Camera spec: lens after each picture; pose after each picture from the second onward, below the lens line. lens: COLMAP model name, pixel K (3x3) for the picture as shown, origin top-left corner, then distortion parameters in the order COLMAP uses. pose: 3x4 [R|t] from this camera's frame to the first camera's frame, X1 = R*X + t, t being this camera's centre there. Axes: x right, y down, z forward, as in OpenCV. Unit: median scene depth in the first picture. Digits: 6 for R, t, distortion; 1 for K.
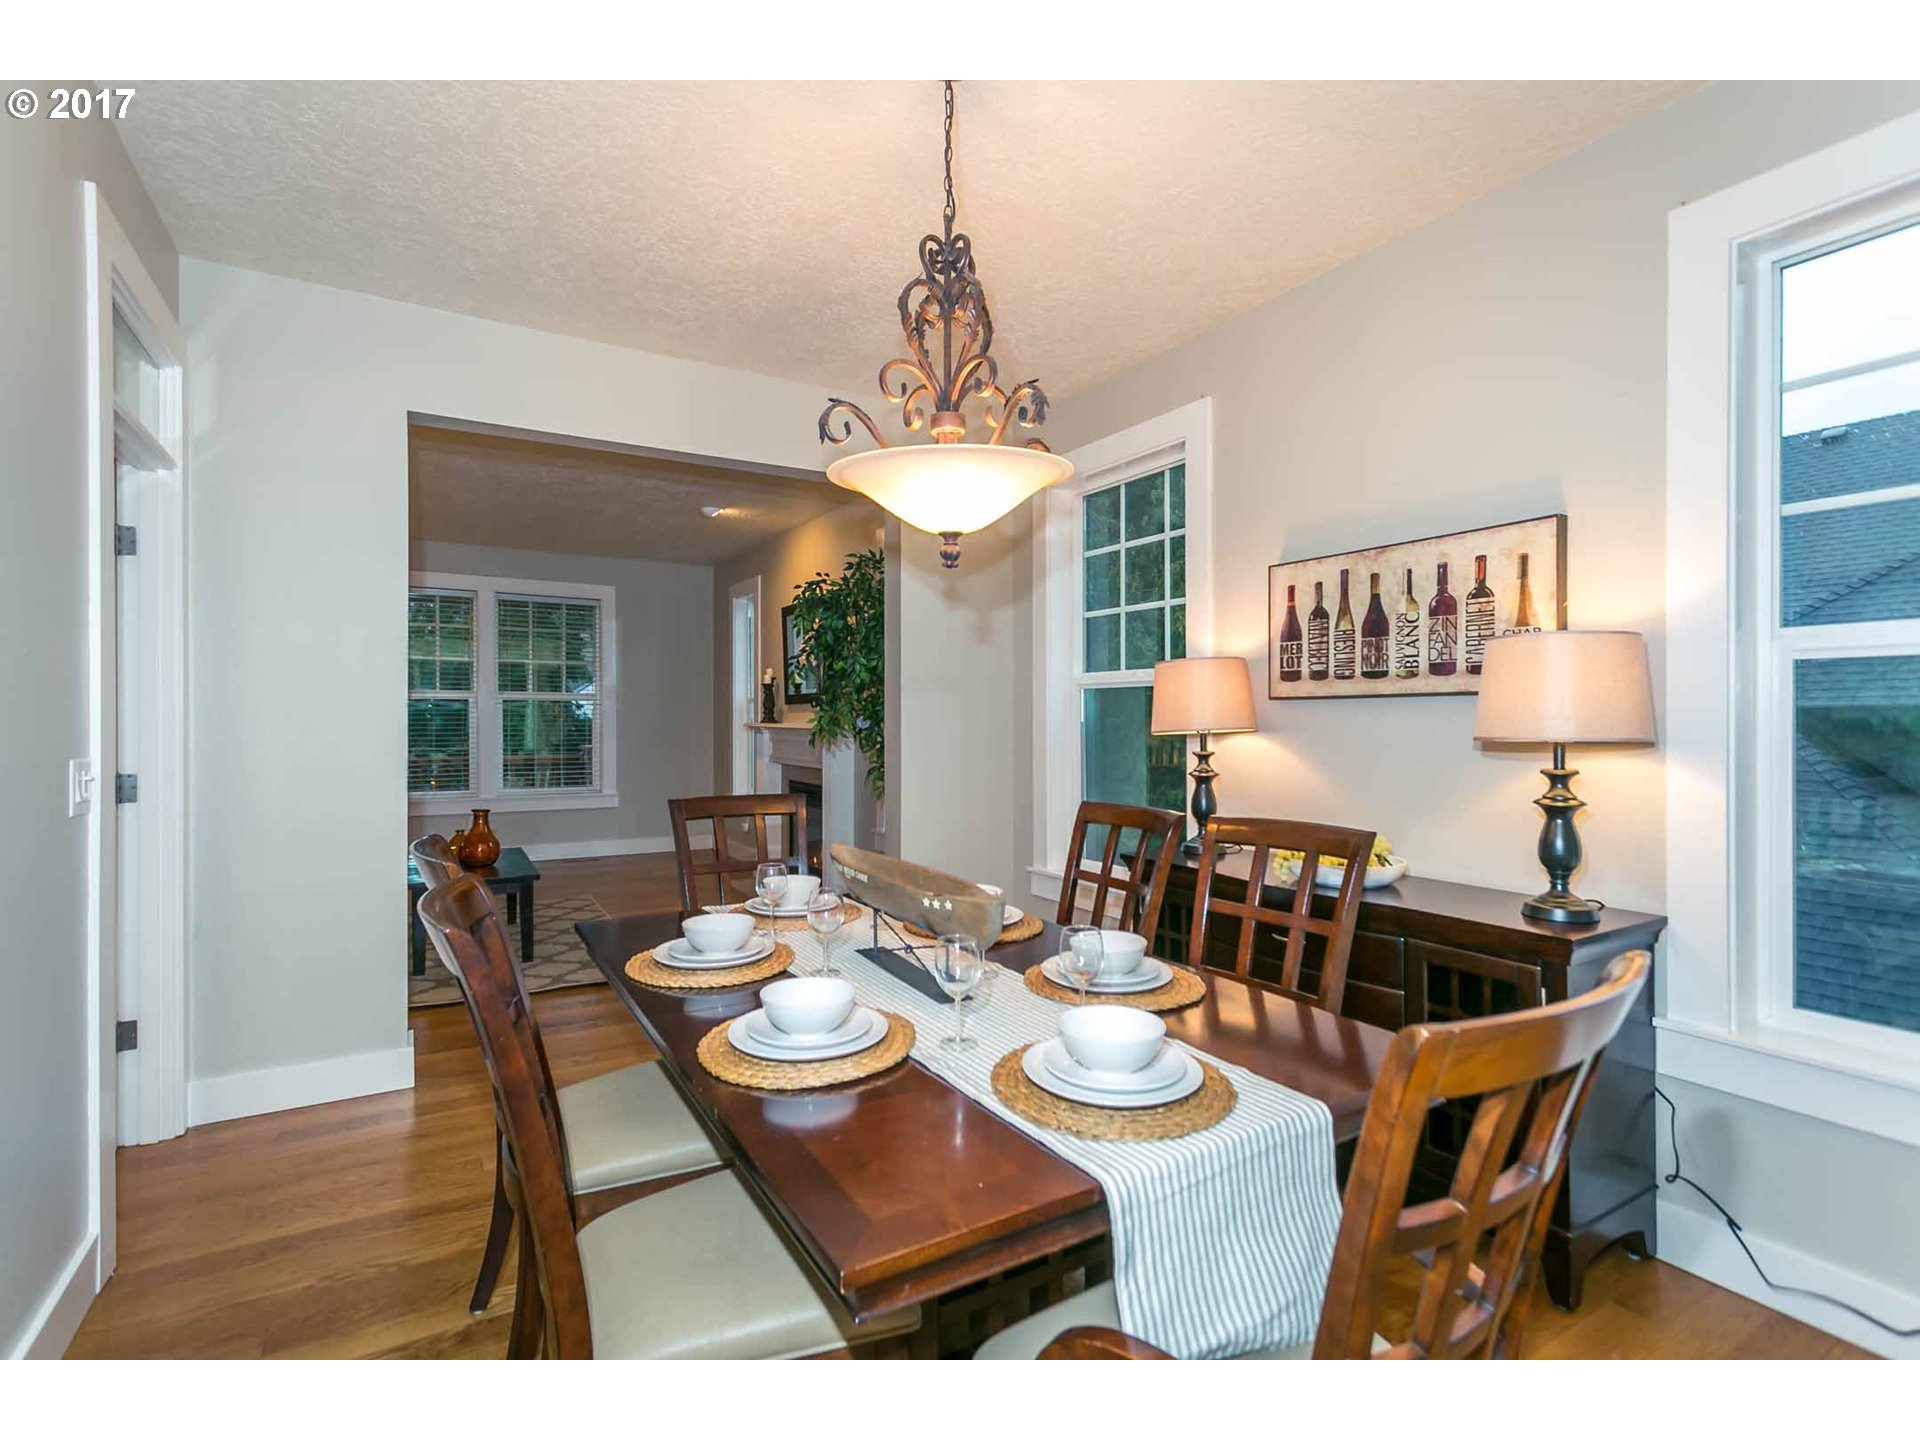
lens RADIAL K [[920.1, 0, 953.2], [0, 920.1, 726.9], [0, 0, 1]] dist [0.001282, 0.000385]
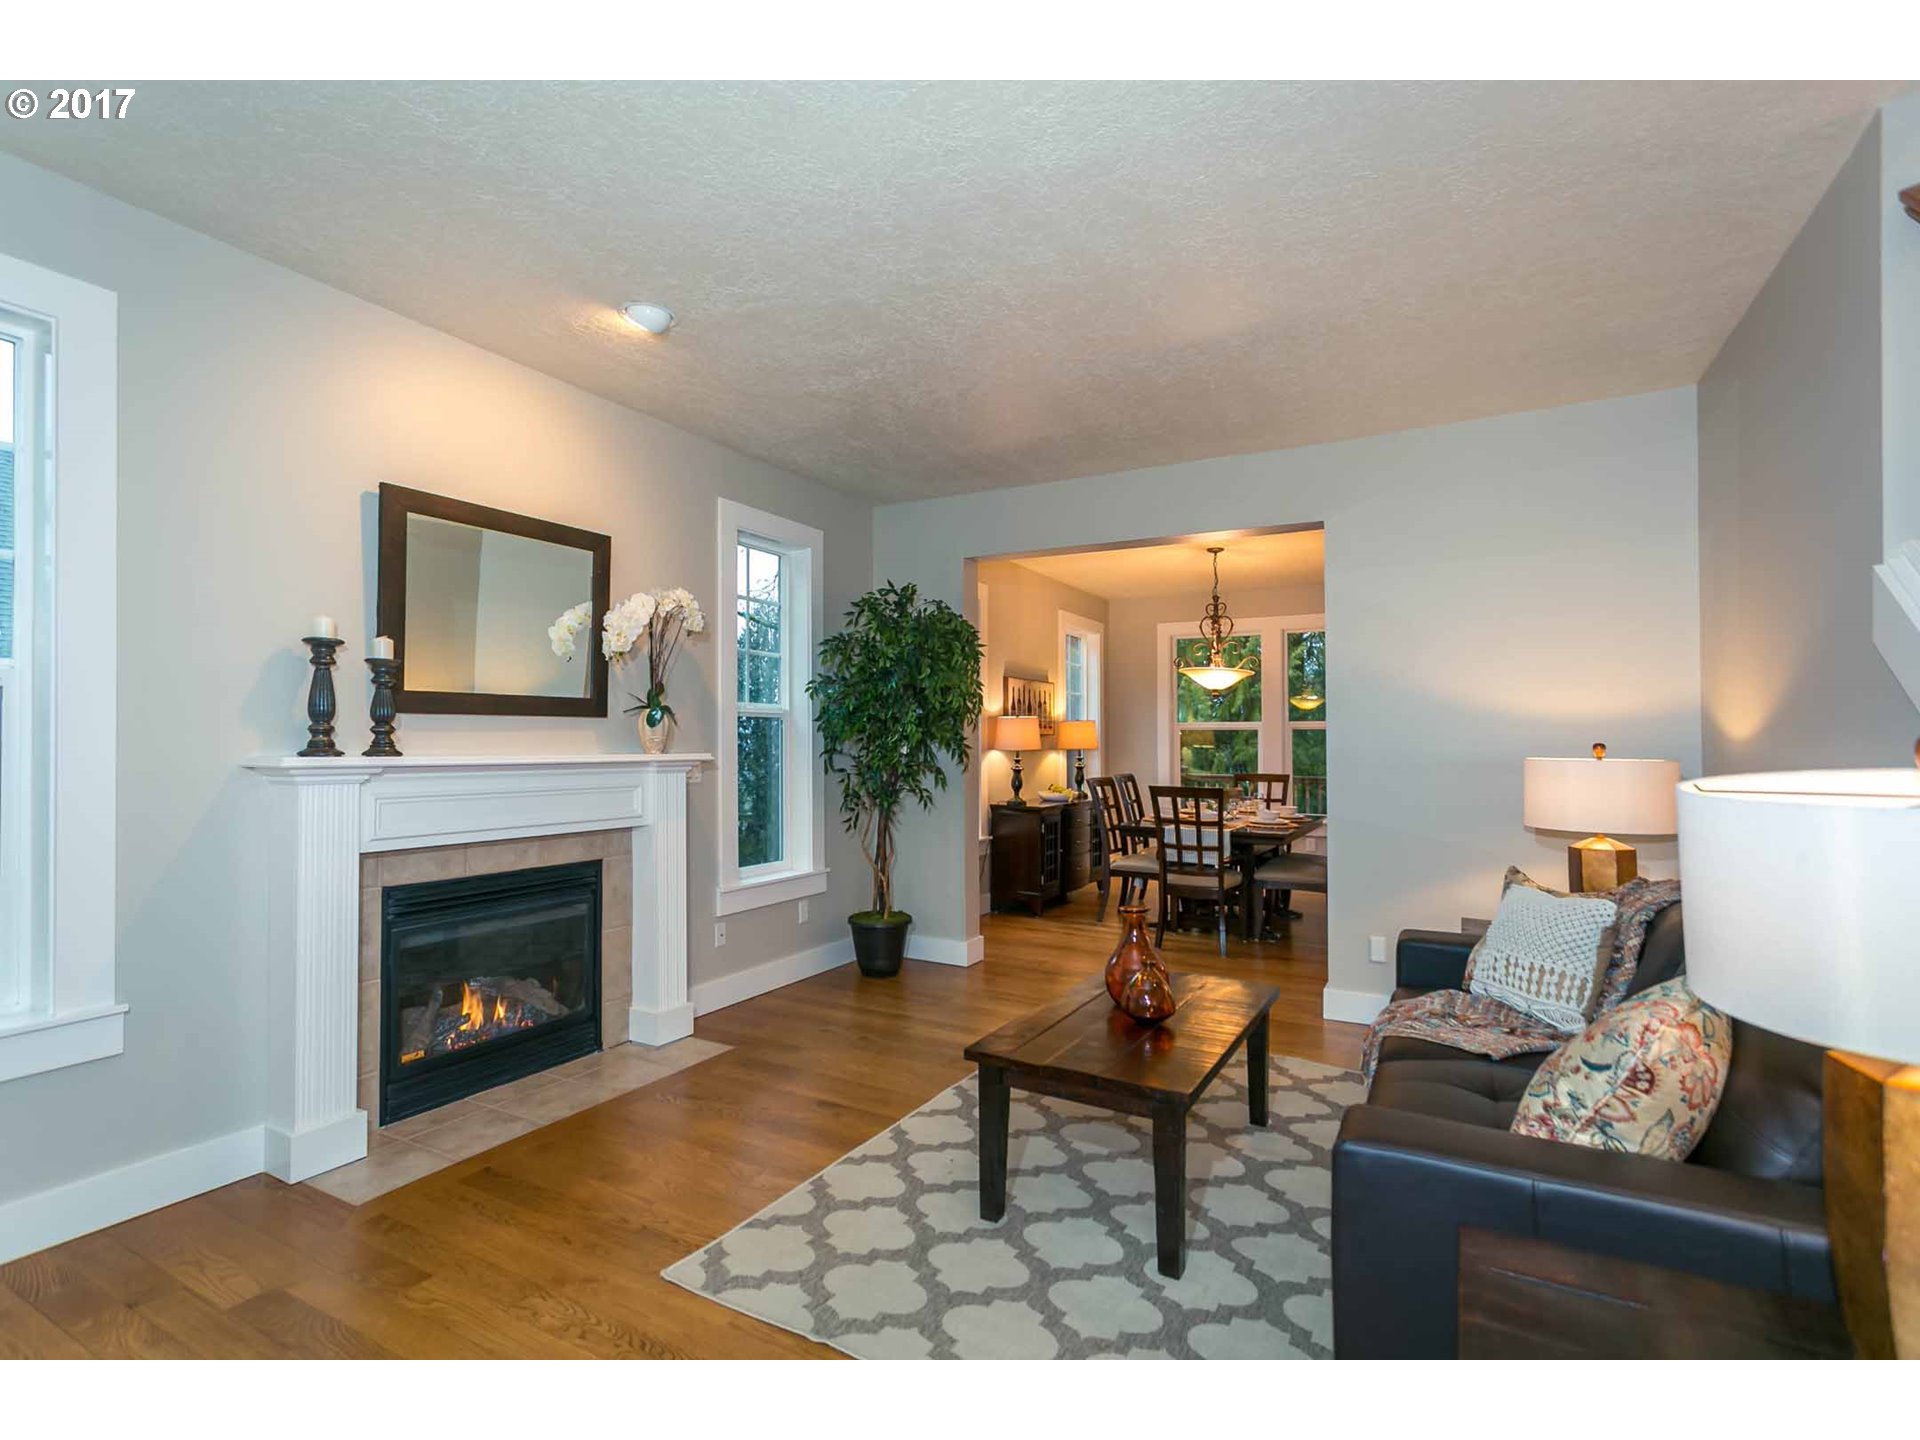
lens RADIAL K [[898.8, 0, 958.2], [0, 898.8, 729.1], [0, 0, 1]] dist [0.014408, 0.000395]
pose [[-0.515812, 0.012770, 0.856607, -2.120757], [0.010555, 0.999908, -0.008551, -0.038577], [-0.856637, 0.004631, -0.515899, 3.017680]]
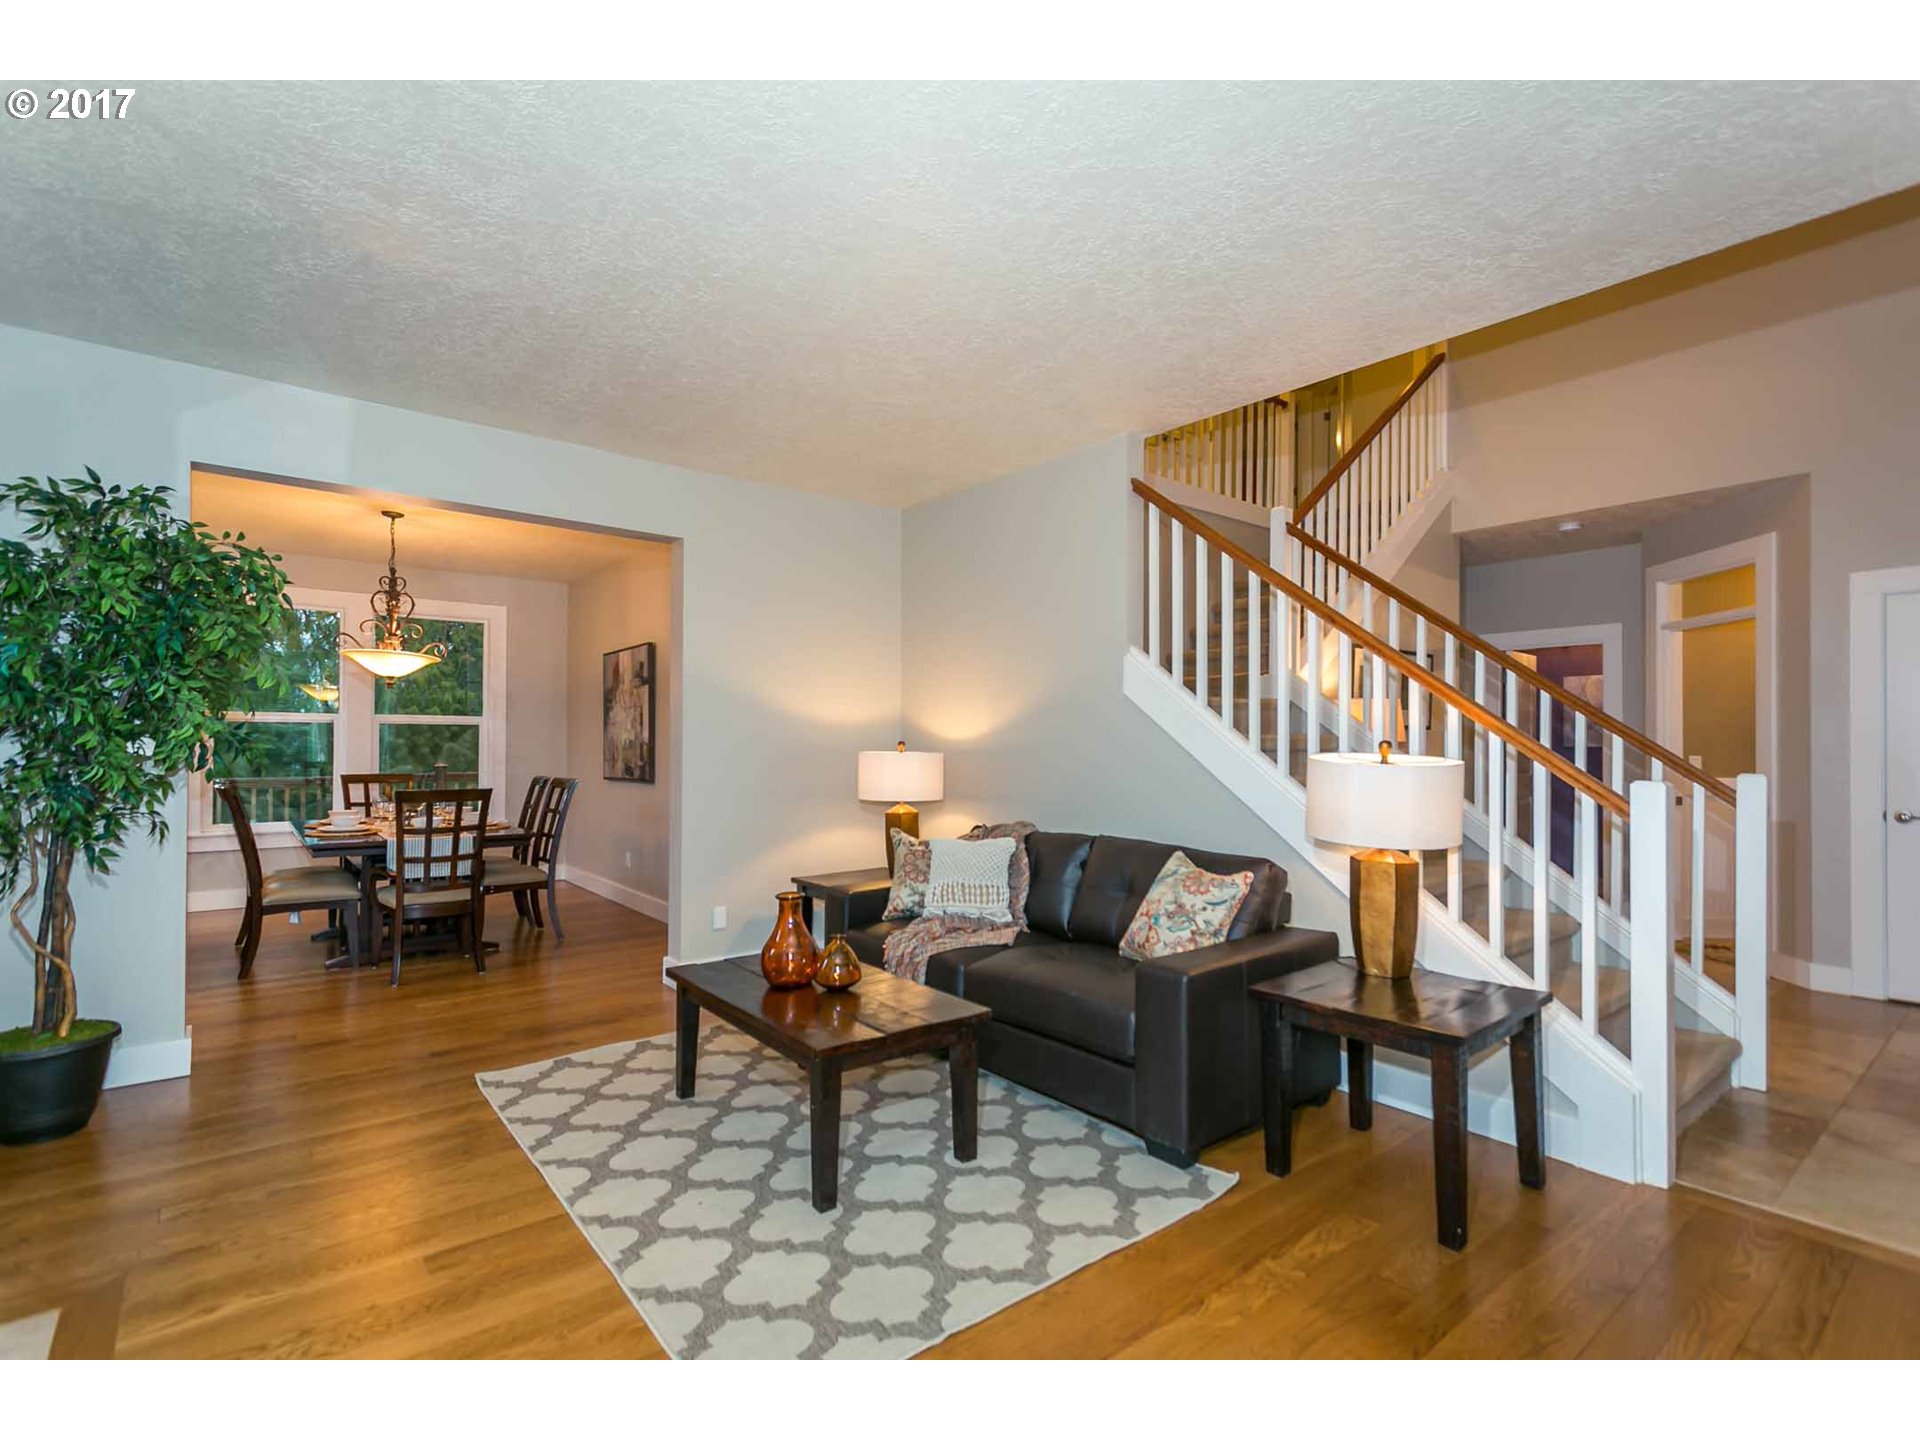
lens RADIAL K [[898.8, 0, 958.2], [0, 898.8, 729.1], [0, 0, 1]] dist [0.014408, 0.000395]
pose [[-0.989189, -0.004883, -0.146568, -1.132265], [-0.005096, 0.999986, 0.001079, -0.050415], [0.146560, 0.001814, -0.989200, 3.583094]]
